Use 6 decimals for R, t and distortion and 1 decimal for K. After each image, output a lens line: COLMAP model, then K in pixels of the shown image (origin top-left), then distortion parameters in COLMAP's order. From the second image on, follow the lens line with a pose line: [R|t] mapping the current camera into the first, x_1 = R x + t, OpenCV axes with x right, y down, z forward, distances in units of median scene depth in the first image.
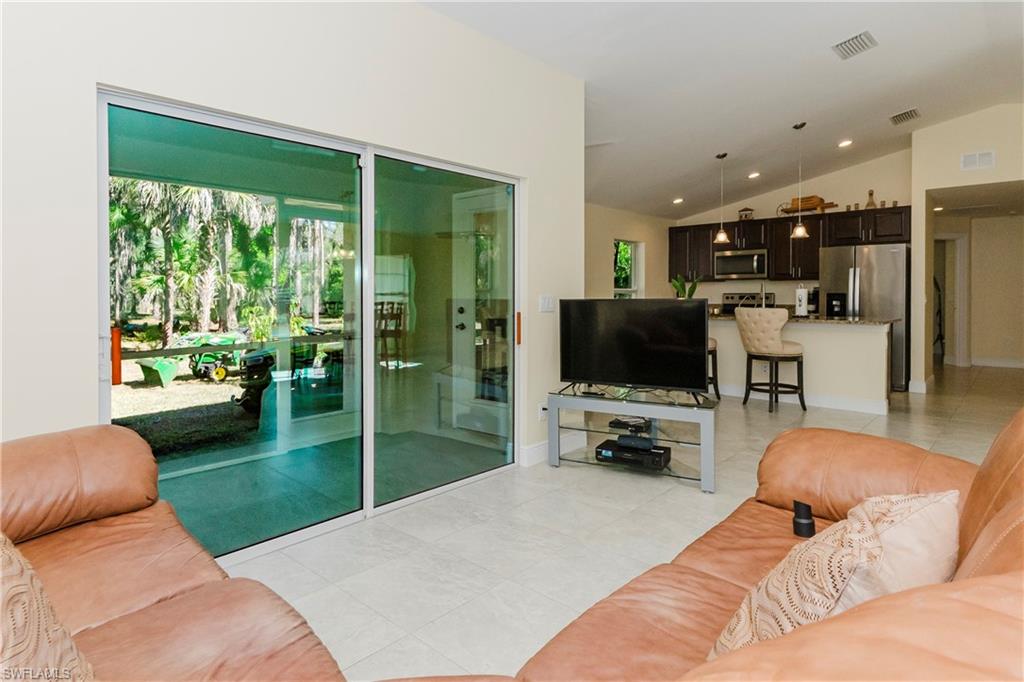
lens RADIAL K [[566.0, 0, 499.0], [0, 566.0, 296.1], [0, 0, 1]] dist [0.007823, -0.000092]
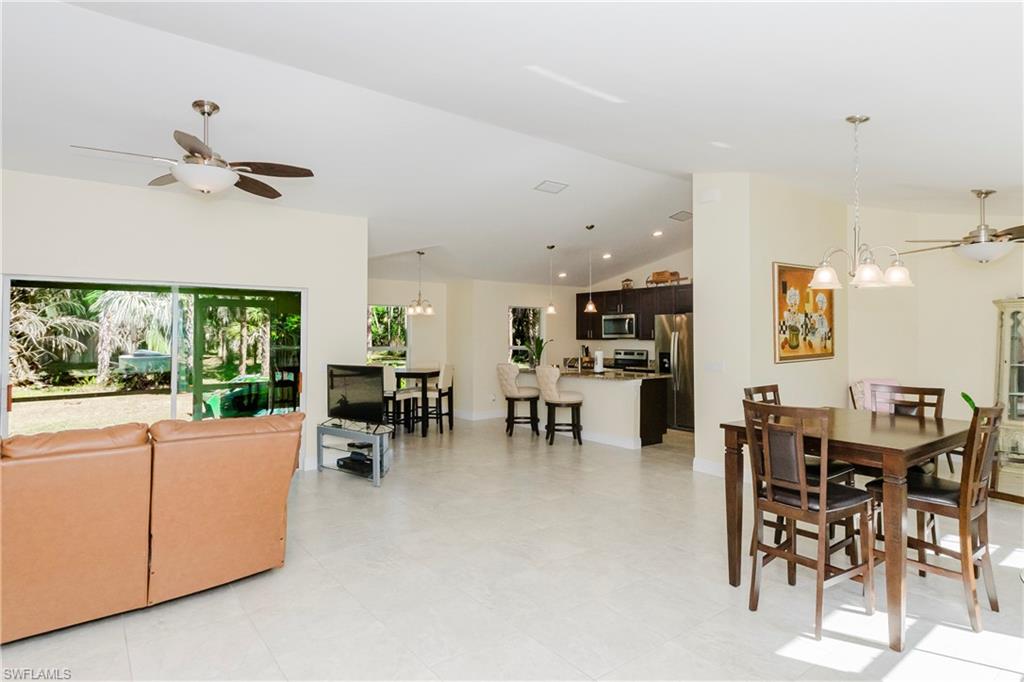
lens RADIAL K [[566.0, 0, 528.0], [0, 566.0, 320.1], [0, 0, 1]] dist [0.007823, -0.000092]
pose [[0.991446, 0.000661, -0.130515, 0.455250], [-0.004730, 0.999512, -0.030867, -0.035368], [0.130430, 0.031220, 0.990966, -0.251804]]
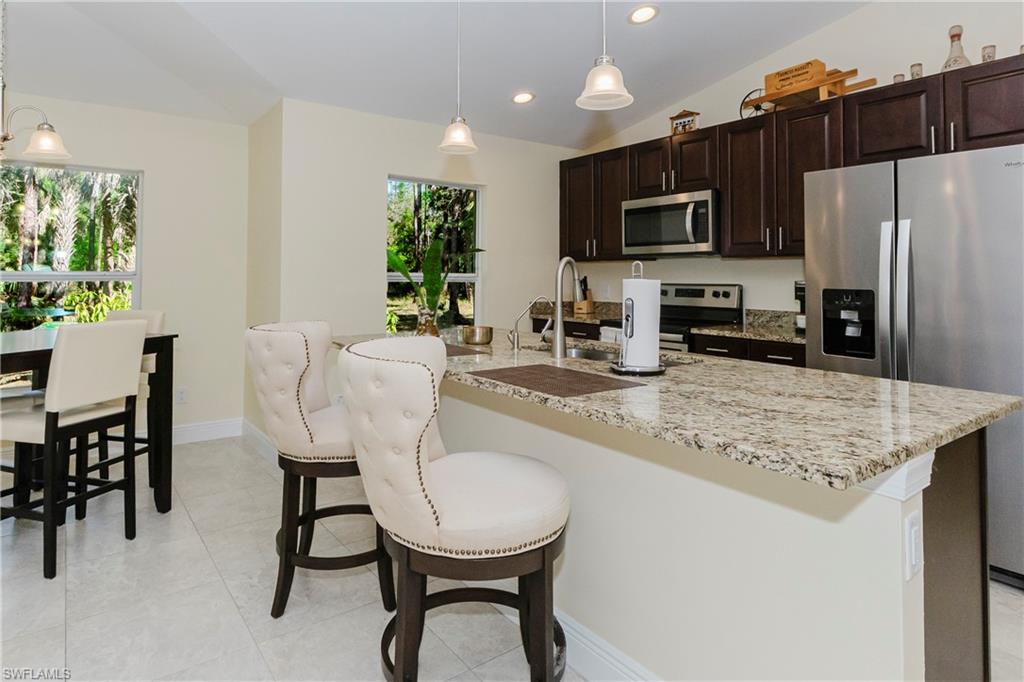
lens RADIAL K [[566.0, 0, 474.8], [0, 566.0, 246.6], [0, 0, 1]] dist [0.007823, -0.000092]
pose [[0.977392, -0.000849, -0.211434, 0.429355], [-0.010994, 0.998435, -0.054829, -0.009624], [0.211150, 0.055914, 0.975853, 0.576421]]
